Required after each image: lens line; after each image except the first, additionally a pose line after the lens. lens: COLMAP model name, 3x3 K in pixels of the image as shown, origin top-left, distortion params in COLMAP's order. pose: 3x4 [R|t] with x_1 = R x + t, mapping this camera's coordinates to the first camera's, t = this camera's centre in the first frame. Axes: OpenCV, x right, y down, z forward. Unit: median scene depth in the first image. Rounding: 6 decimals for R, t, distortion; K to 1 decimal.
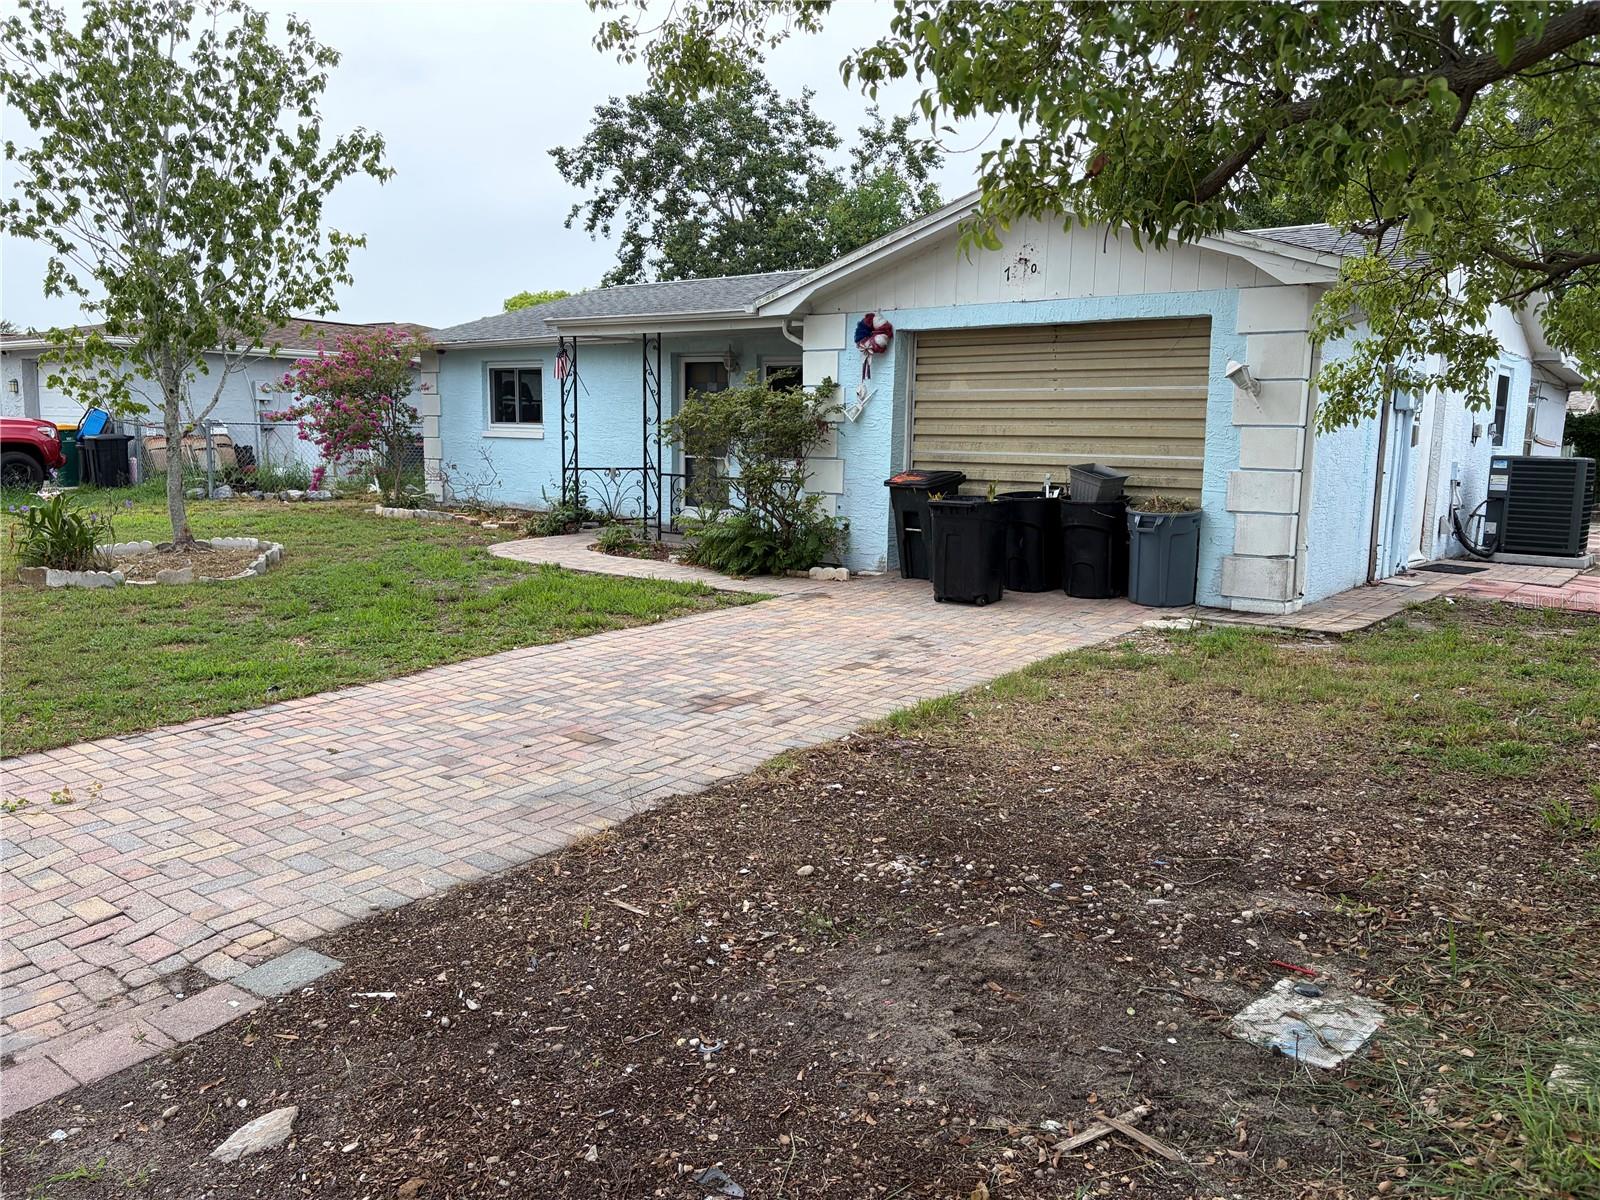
lens RADIAL K [[1200.2, 0, 798.5], [0, 1200.2, 600.1], [0, 0, 1]] dist [0.035535, -0.043185]
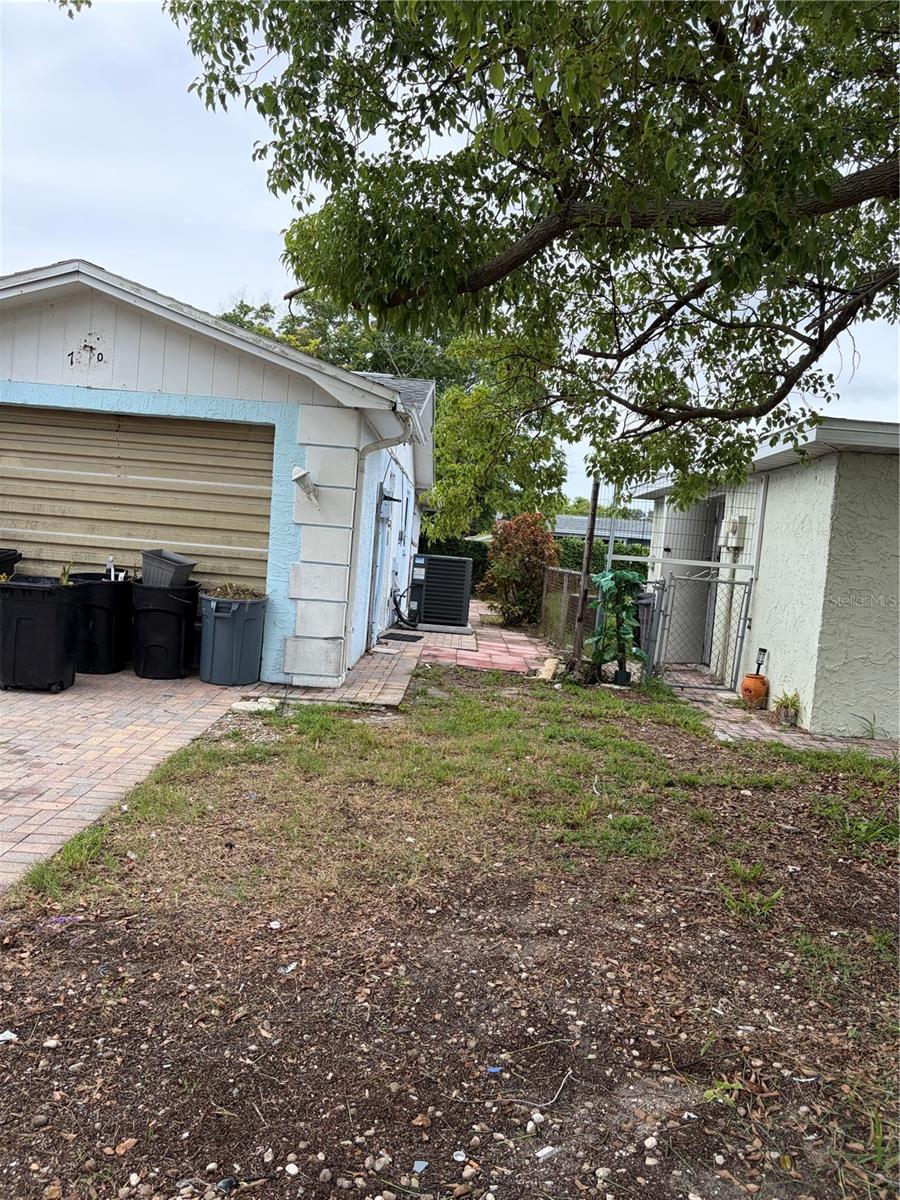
lens RADIAL K [[900.2, 0, 452.2], [0, 900.2, 600.0], [0, 0, 1]] dist [0.035535, -0.043185]
pose [[0.784676, 0.009495, 0.619833, -0.053959], [0.019168, 0.999033, -0.039570, -0.039025], [-0.619609, 0.042931, 0.783736, 0.263259]]
